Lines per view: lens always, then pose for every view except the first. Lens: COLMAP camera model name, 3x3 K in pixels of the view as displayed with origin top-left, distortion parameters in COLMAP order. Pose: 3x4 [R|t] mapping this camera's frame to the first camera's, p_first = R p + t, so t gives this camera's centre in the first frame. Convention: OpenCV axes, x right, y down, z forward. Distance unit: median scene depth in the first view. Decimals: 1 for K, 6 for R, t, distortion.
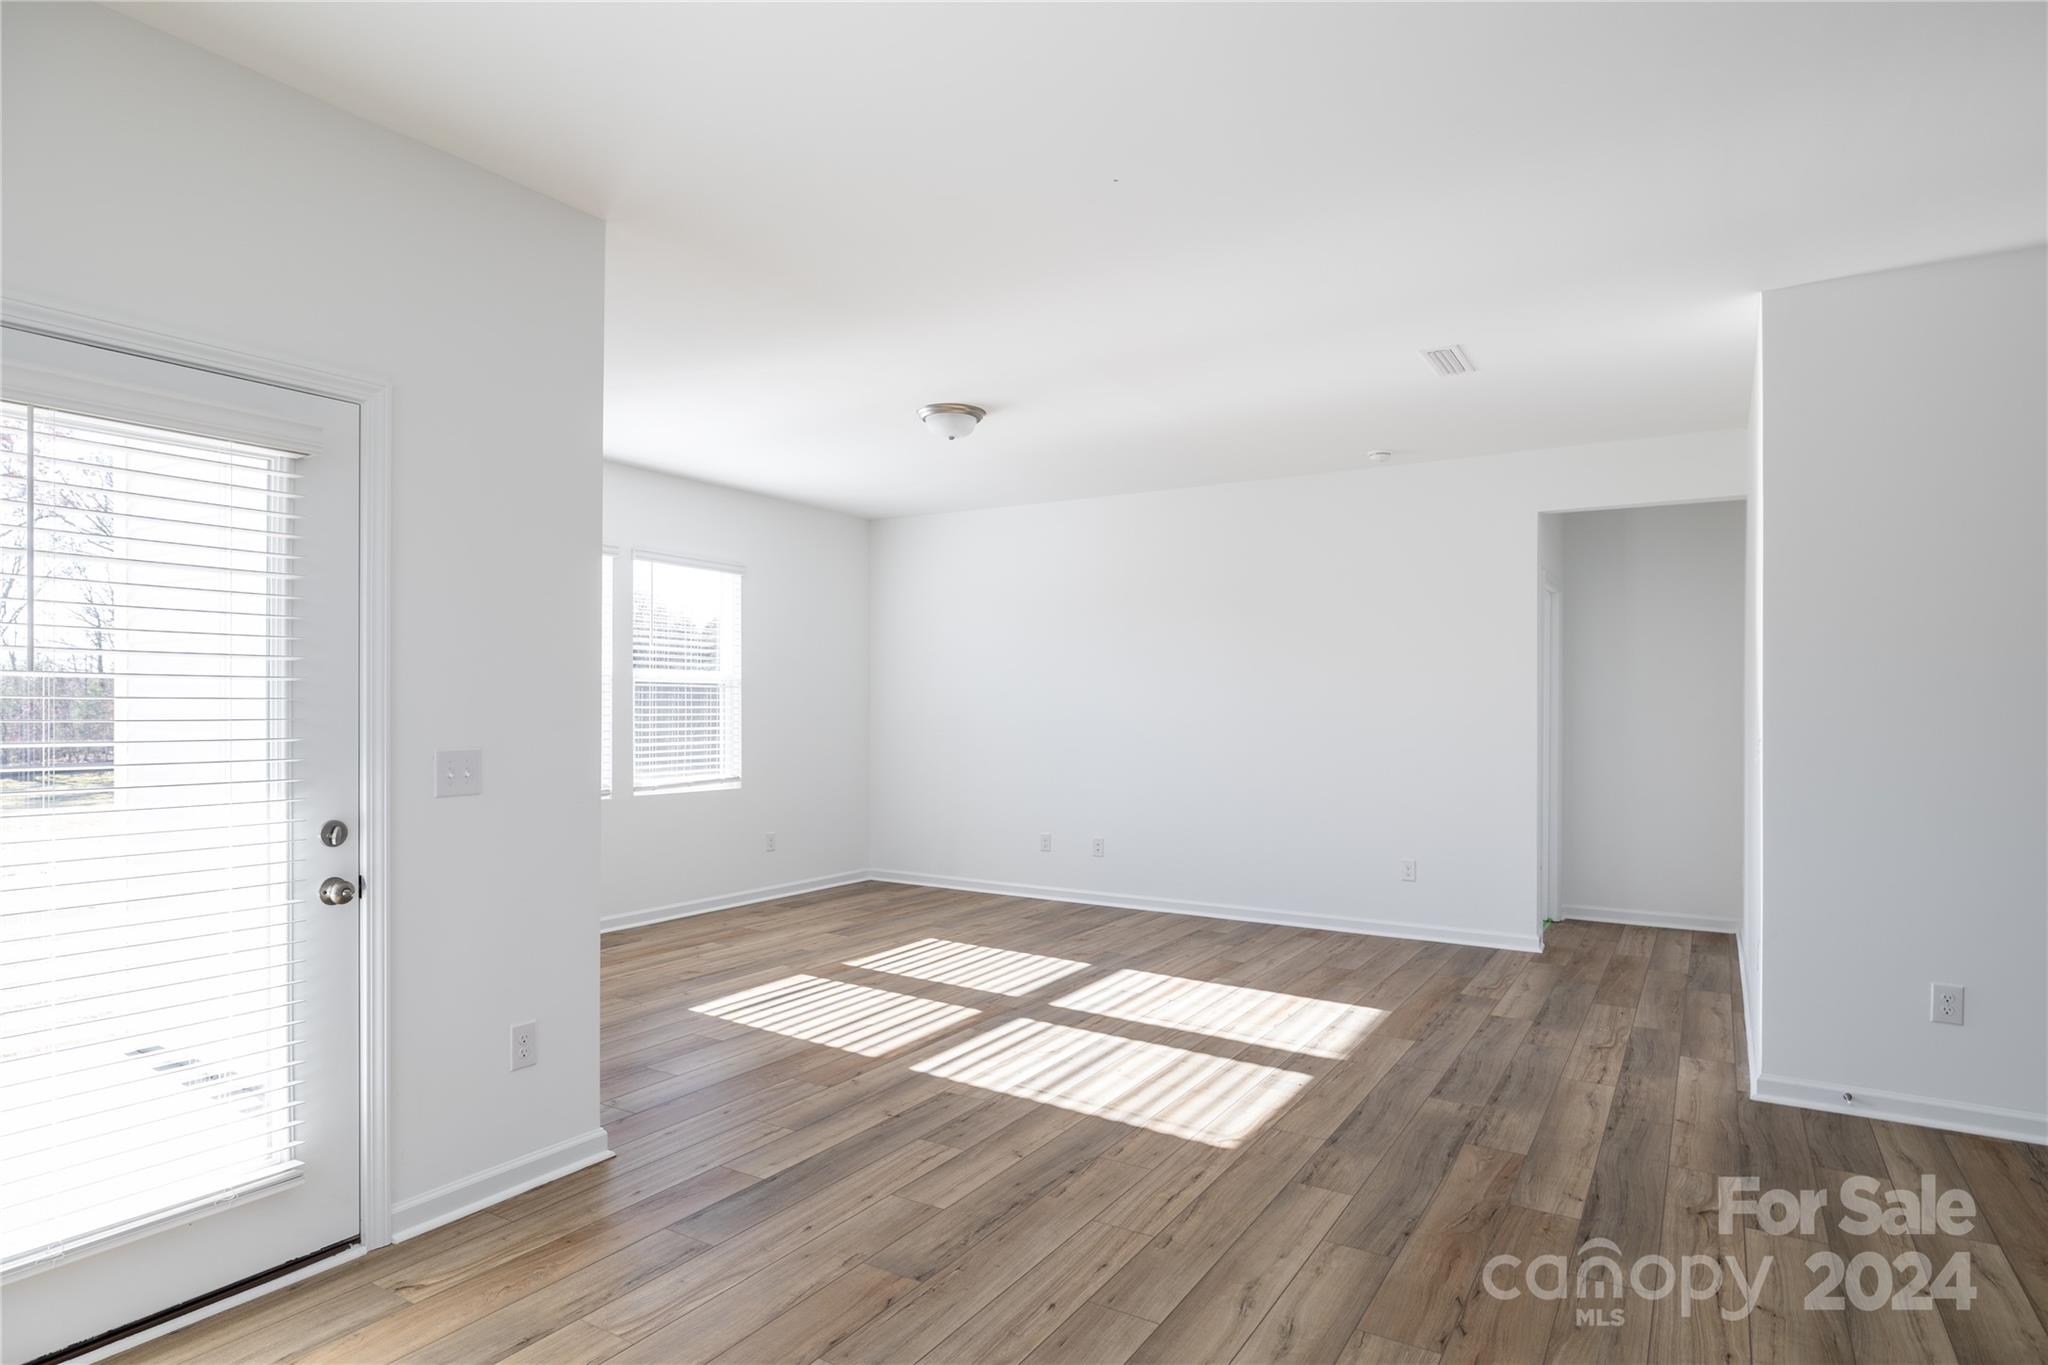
lens RADIAL K [[1128.1, 0, 1017.0], [0, 1128.1, 705.8], [0, 0, 1]] dist [0.001268, 0.000283]
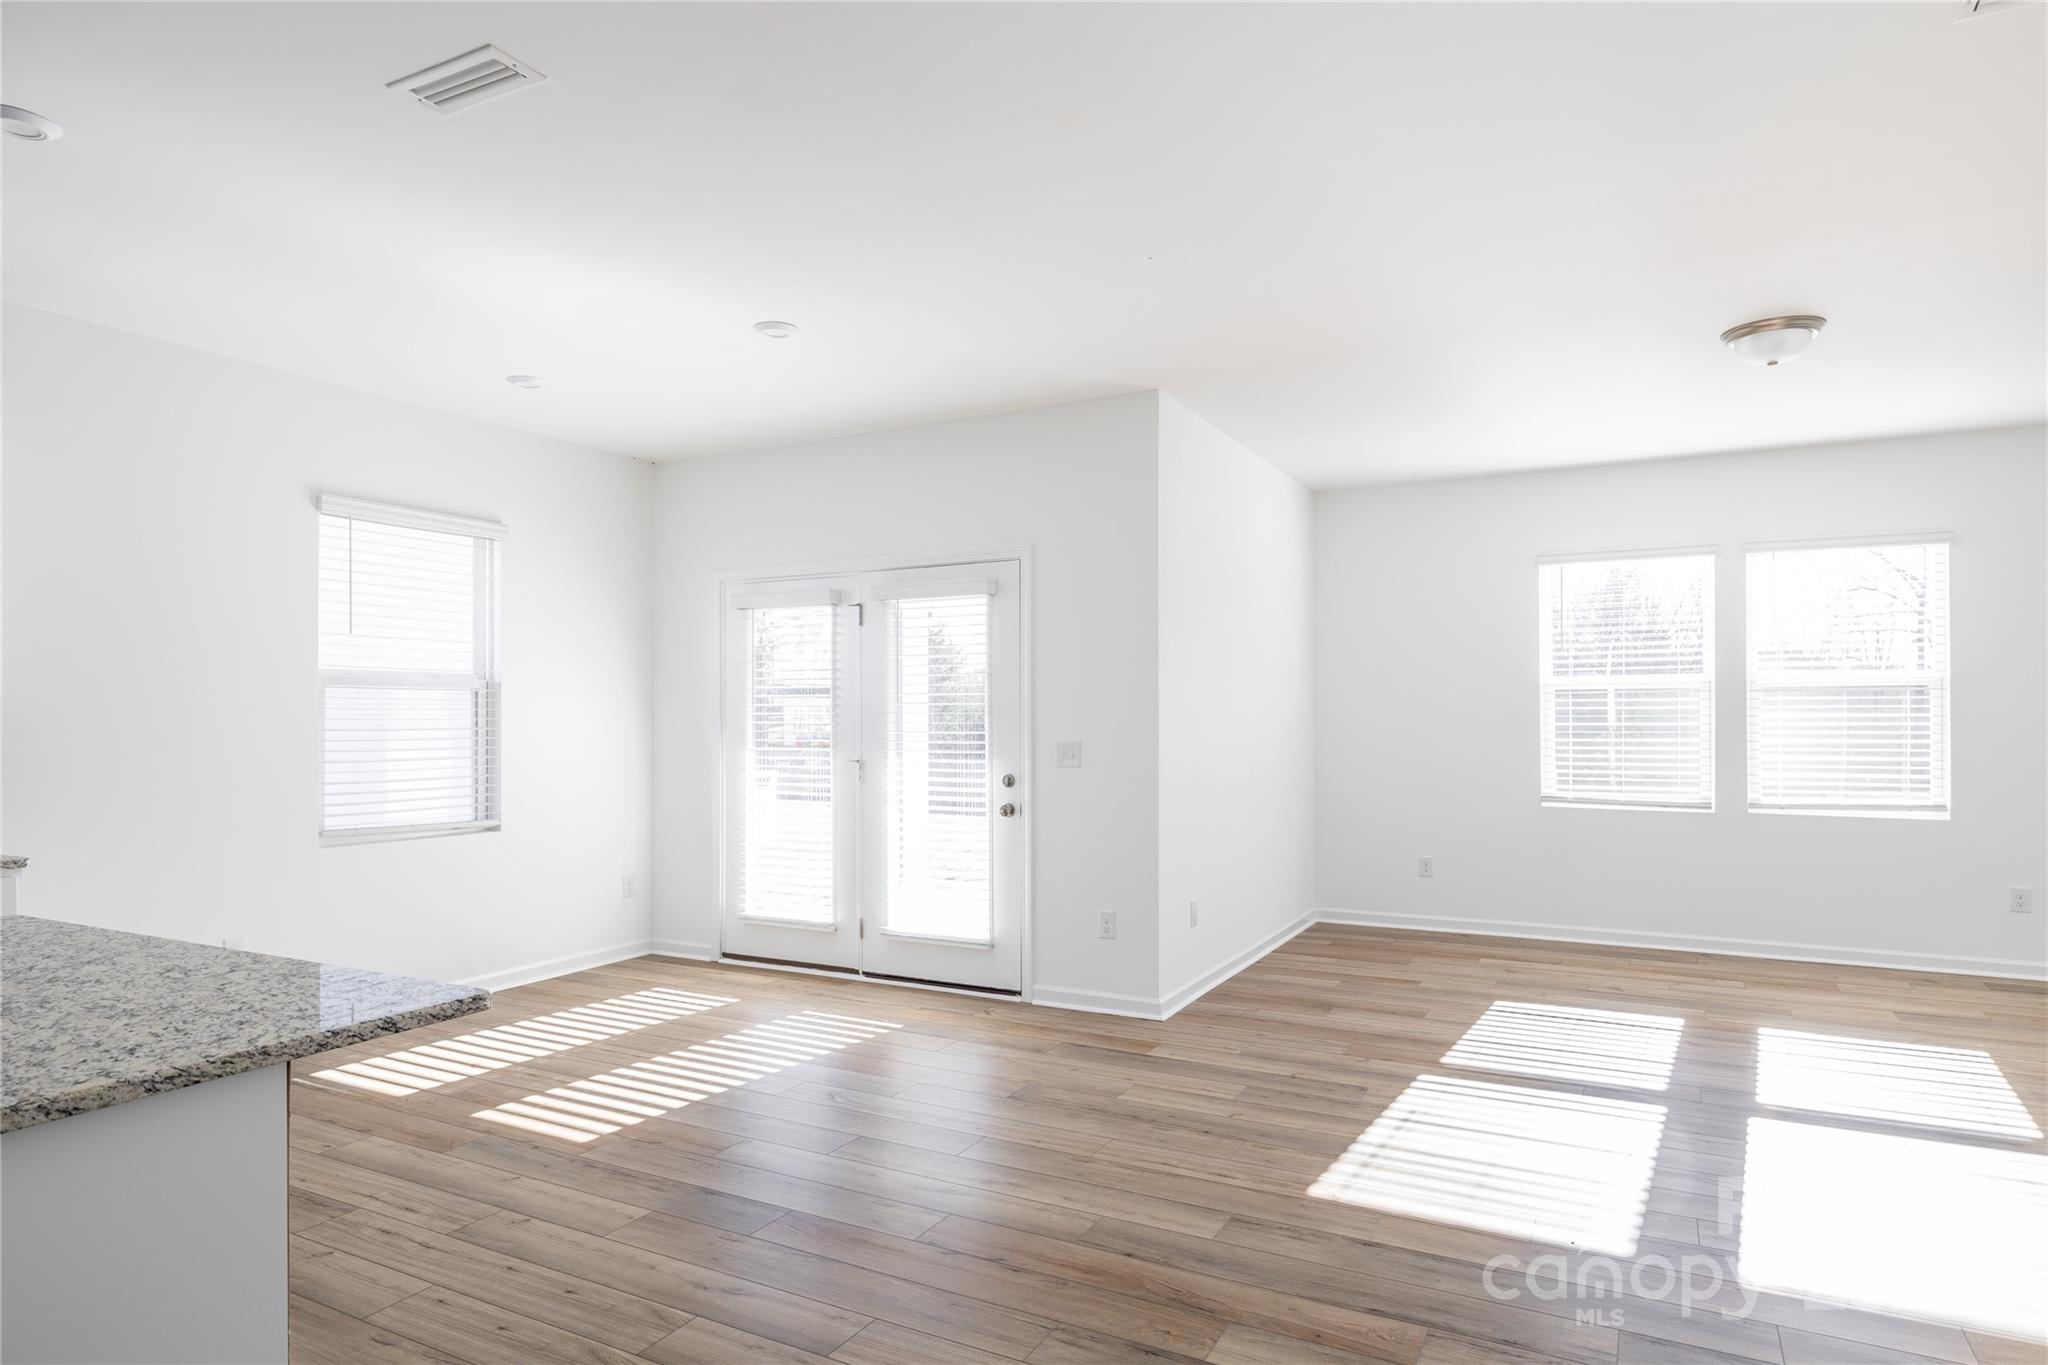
lens RADIAL K [[1172.1, 0, 1022.1], [0, 1172.1, 718.1], [0, 0, 1]] dist [-0.002642, -0.000815]
pose [[0.058787, -0.000822, -0.998270, 0.804942], [0.003664, 0.999993, -0.000608, 0.002322], [0.998264, -0.003621, 0.058790, 0.505753]]
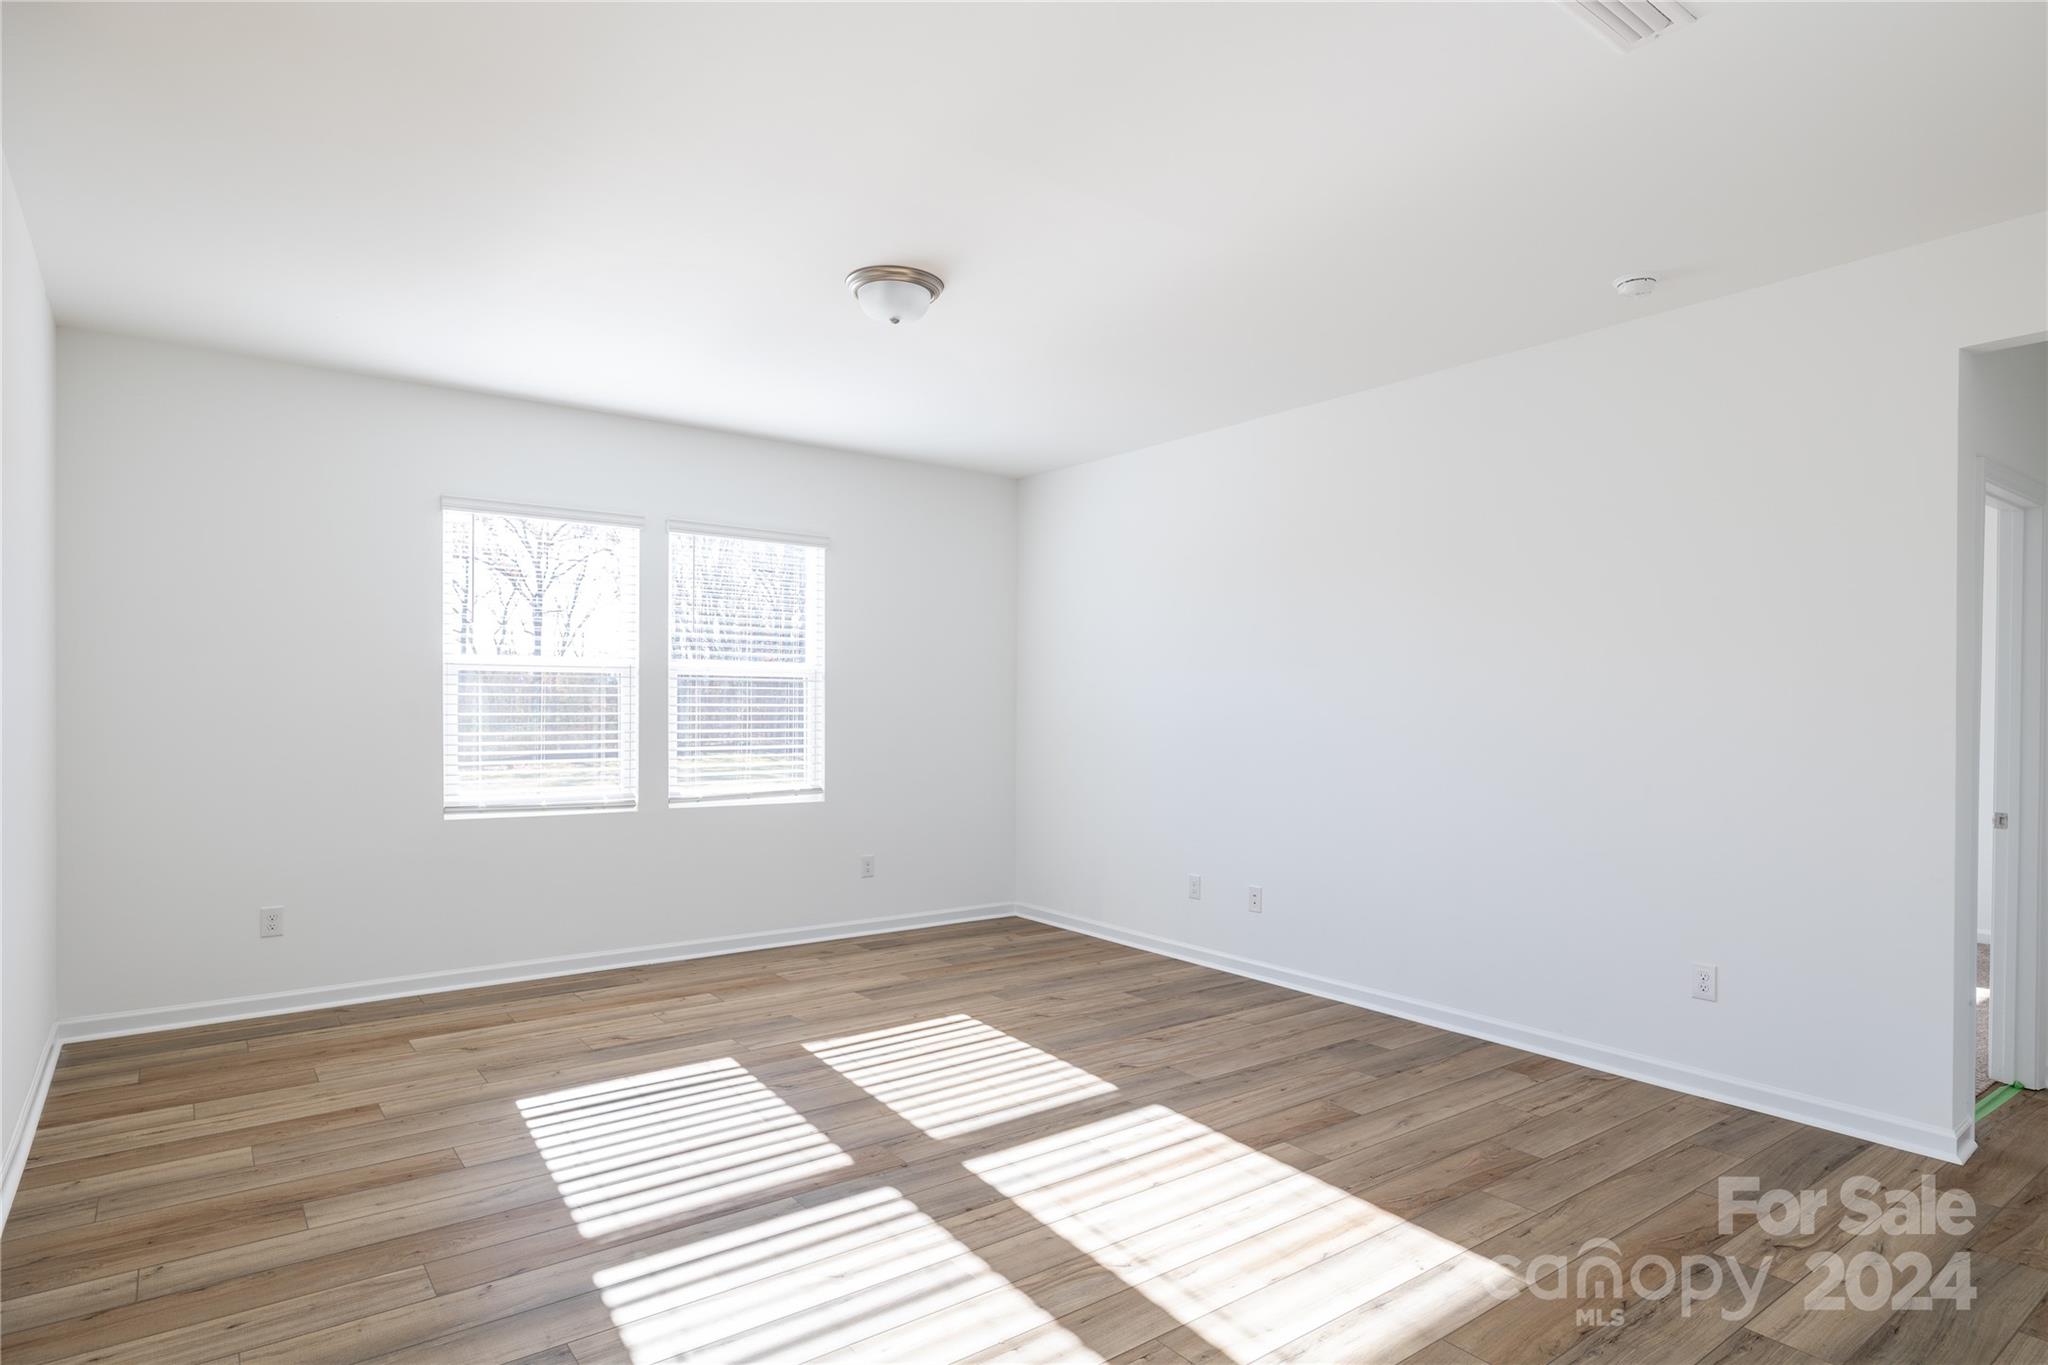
lens RADIAL K [[1113.9, 0, 1024.9], [0, 1113.9, 715.1], [0, 0, 1]] dist [0.001396, 0.000328]
pose [[0.931467, 0.007224, -0.363755, 0.309920], [-0.003768, 0.999941, 0.010210, -0.000845], [0.363807, -0.008140, 0.931439, 0.439136]]
